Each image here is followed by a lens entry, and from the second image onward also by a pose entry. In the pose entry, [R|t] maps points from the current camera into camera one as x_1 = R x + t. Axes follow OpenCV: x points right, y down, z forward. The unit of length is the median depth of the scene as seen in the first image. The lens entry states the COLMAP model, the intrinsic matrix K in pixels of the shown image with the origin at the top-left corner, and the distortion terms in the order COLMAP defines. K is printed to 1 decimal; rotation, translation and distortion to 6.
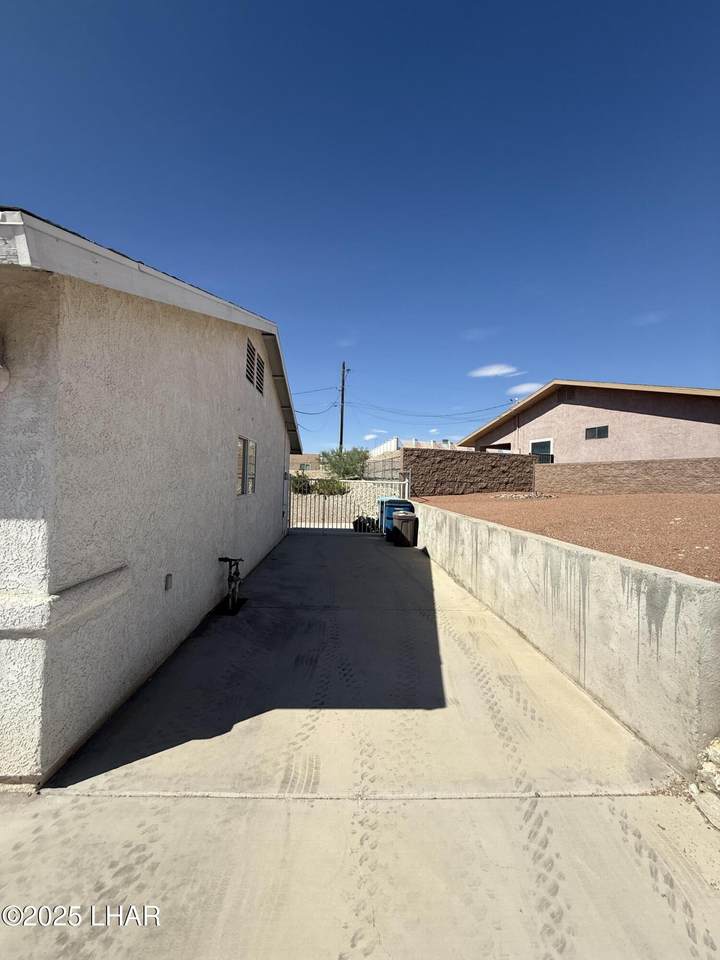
lens RADIAL K [[382.3, 0, 359.9], [0, 382.3, 476.3], [0, 0, 1]] dist [-0.000883, -0.000011]
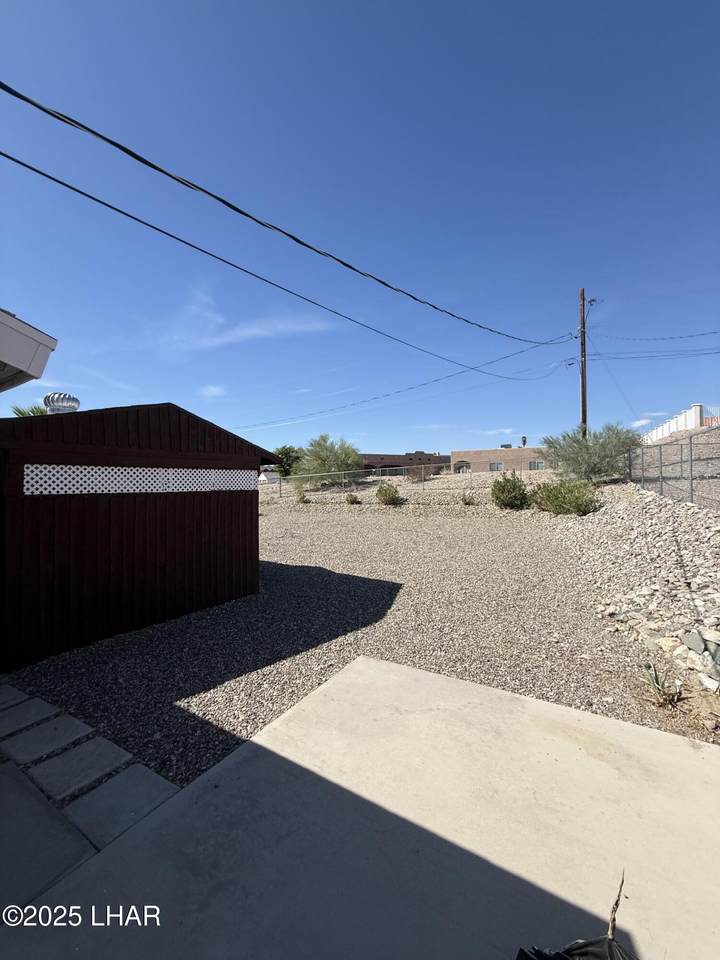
lens RADIAL K [[382.3, 0, 360.3], [0, 382.3, 481.5], [0, 0, 1]] dist [-0.000883, -0.000011]
pose [[0.818530, -0.042578, -0.572884, 0.007562], [0.044266, 0.998959, -0.010997, -0.004683], [0.572756, -0.016358, 0.819563, 0.583793]]
